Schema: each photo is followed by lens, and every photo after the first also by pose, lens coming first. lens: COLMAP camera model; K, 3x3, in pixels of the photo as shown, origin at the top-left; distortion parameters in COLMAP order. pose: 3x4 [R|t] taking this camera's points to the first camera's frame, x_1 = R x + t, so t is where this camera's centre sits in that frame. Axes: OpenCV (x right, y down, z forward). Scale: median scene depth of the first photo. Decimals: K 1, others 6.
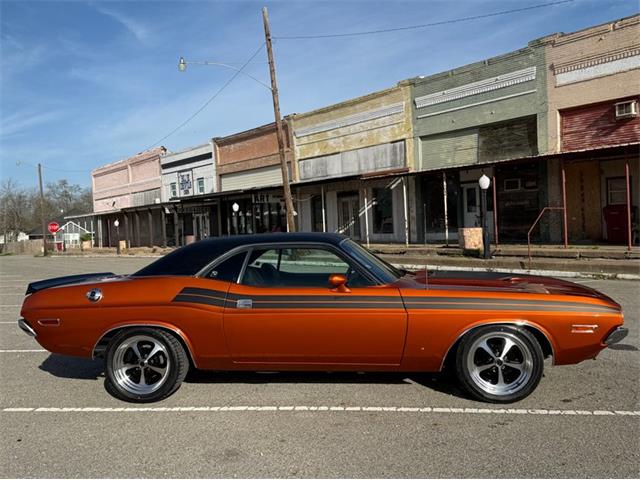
lens RADIAL K [[655.6, 0, 320.0], [0, 655.6, 240.0], [0, 0, 1]] dist [0.228191, -0.467111]
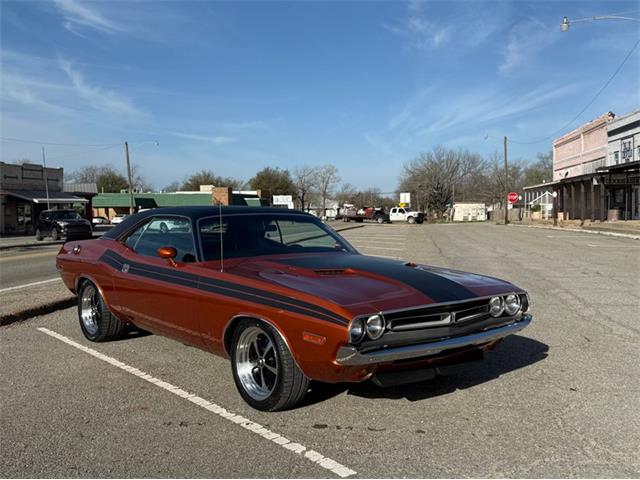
lens RADIAL K [[651.5, 0, 328.4], [0, 651.5, 229.8], [0, 0, 1]] dist [0.202704, -0.382296]
pose [[0.742052, 0.060721, -0.667587, 0.143730], [-0.041047, 0.998136, 0.045161, -0.004704], [0.669085, -0.006109, 0.743161, 0.068496]]
